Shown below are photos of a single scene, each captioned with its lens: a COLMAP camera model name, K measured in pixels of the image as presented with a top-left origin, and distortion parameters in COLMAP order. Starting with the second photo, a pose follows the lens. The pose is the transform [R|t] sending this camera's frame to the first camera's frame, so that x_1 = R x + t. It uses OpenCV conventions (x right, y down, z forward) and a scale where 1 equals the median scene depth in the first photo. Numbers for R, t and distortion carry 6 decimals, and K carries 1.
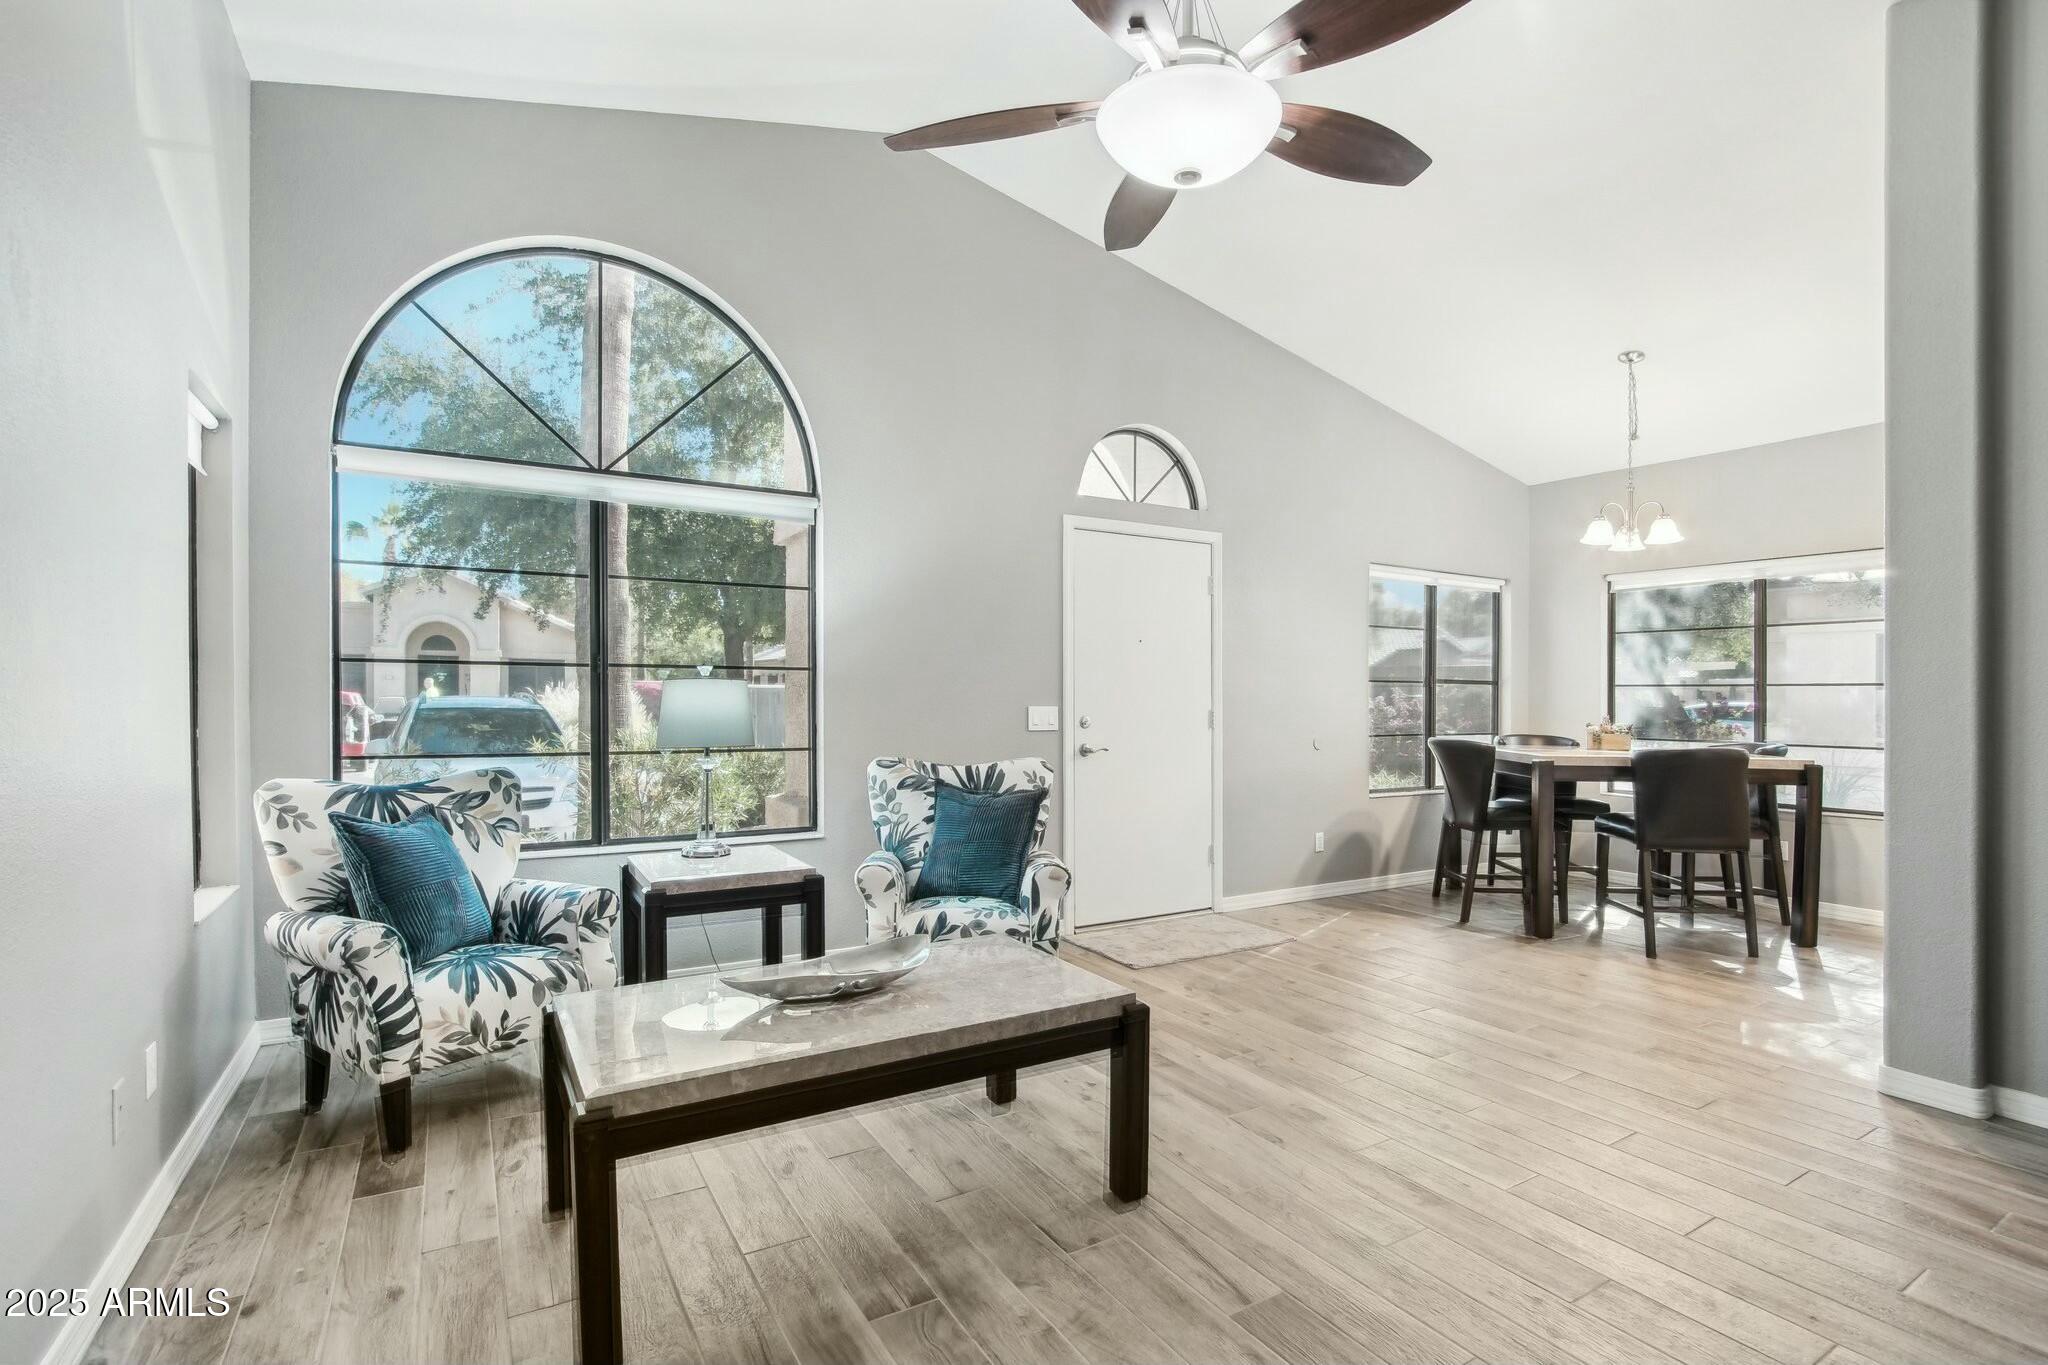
lens RADIAL K [[964.3, 0, 1024.0], [0, 964.3, 682.5], [0, 0, 1]] dist [-0.002444, -0.000448]
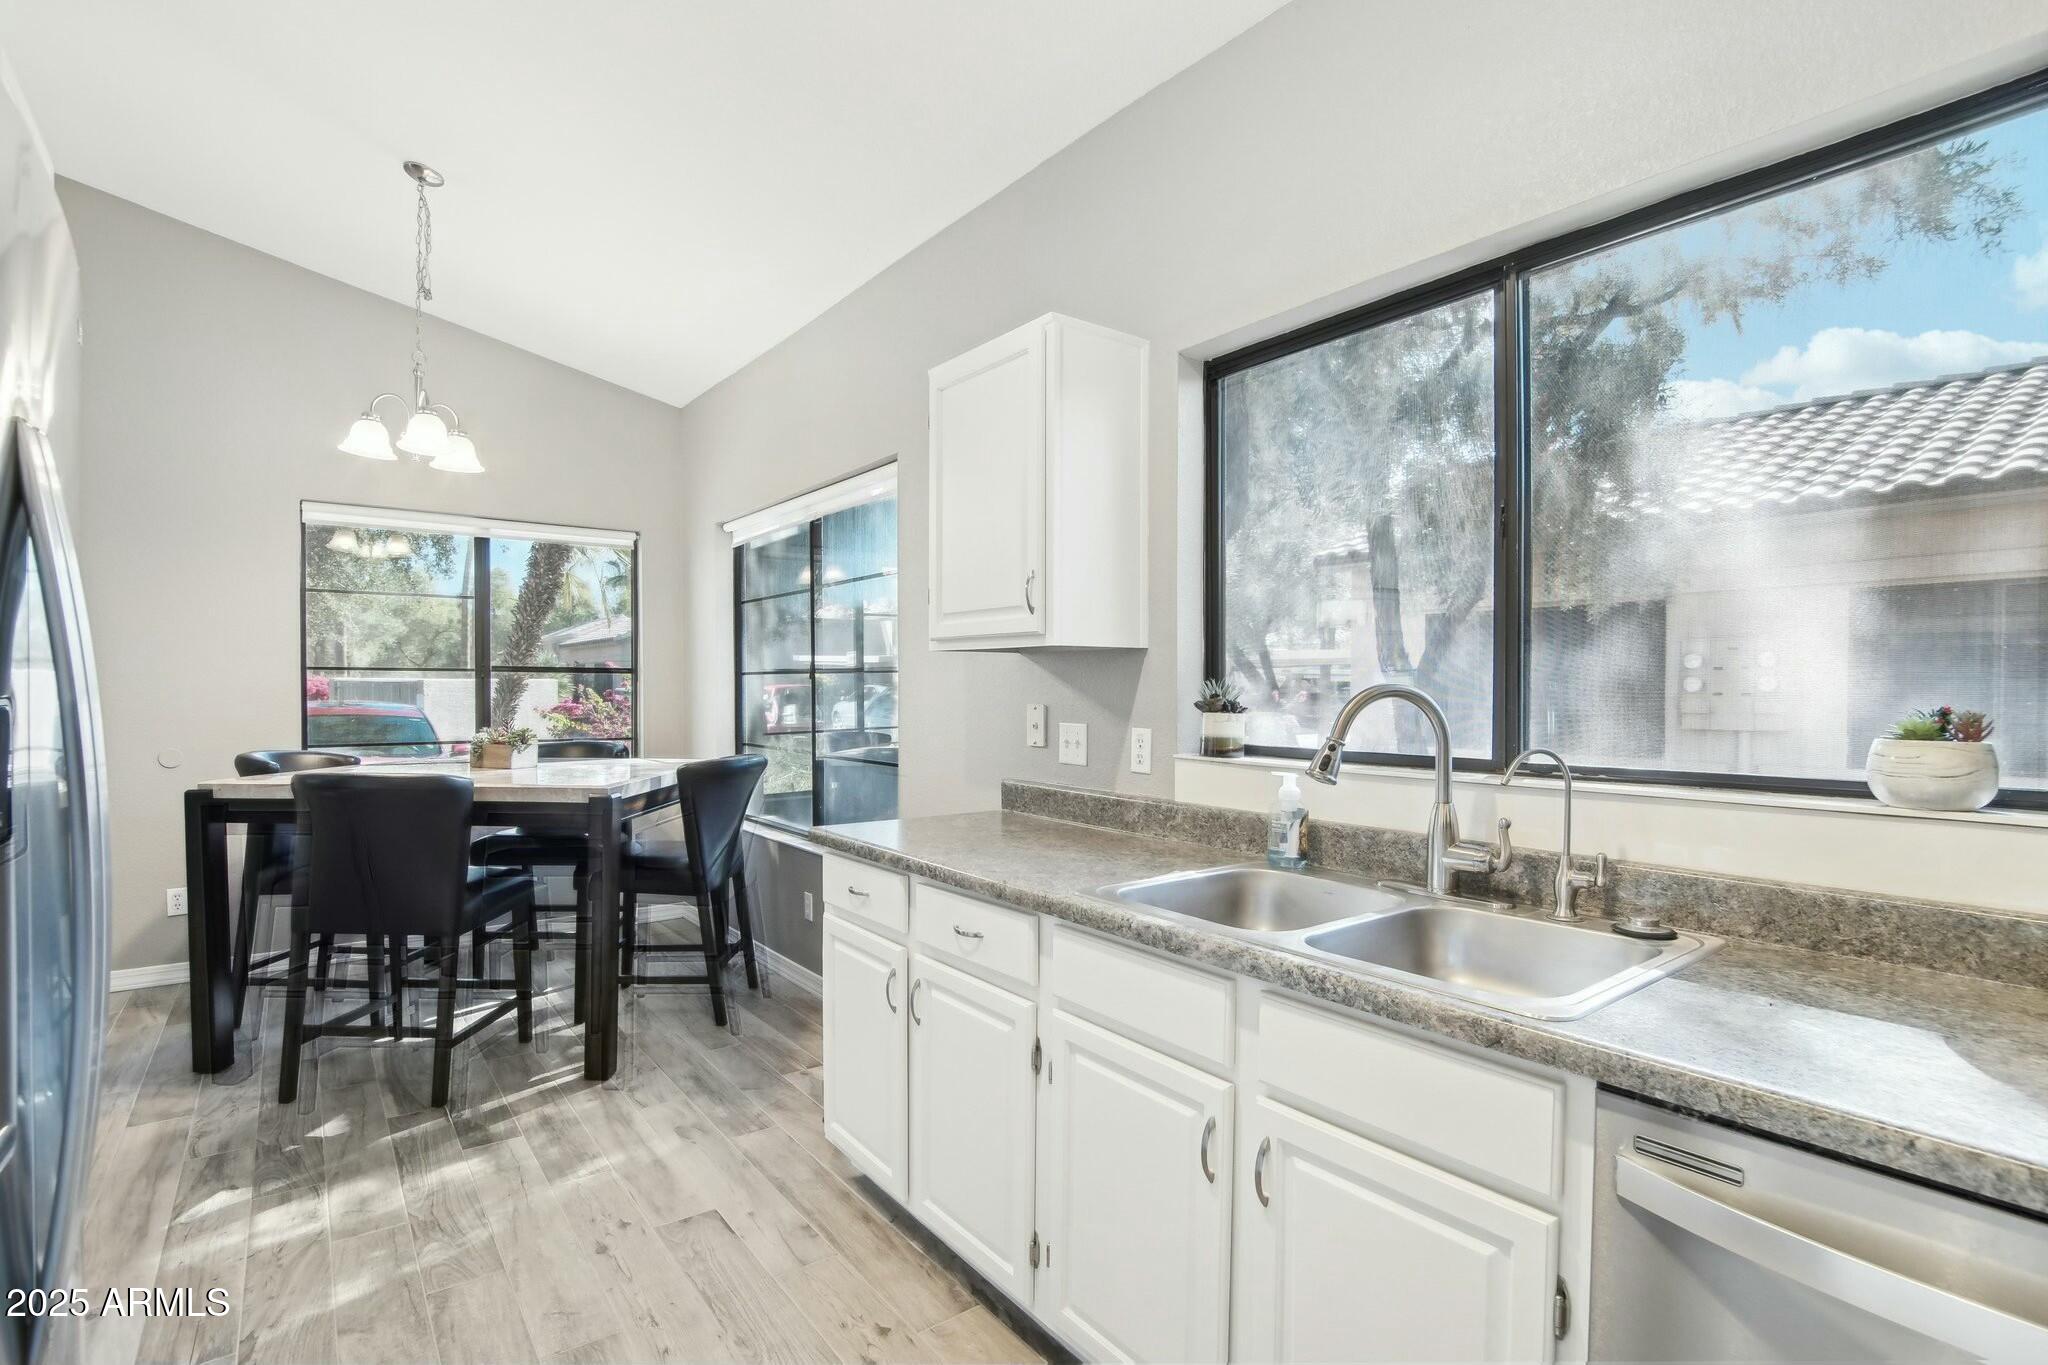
lens RADIAL K [[964.3, 0, 1024.0], [0, 964.3, 682.5], [0, 0, 1]] dist [-0.002444, -0.000448]
pose [[0.992939, -0.007286, 0.118400, 1.393997], [0.006222, 0.999937, 0.009354, 0.009199], [-0.118461, -0.008551, 0.992922, 0.435482]]
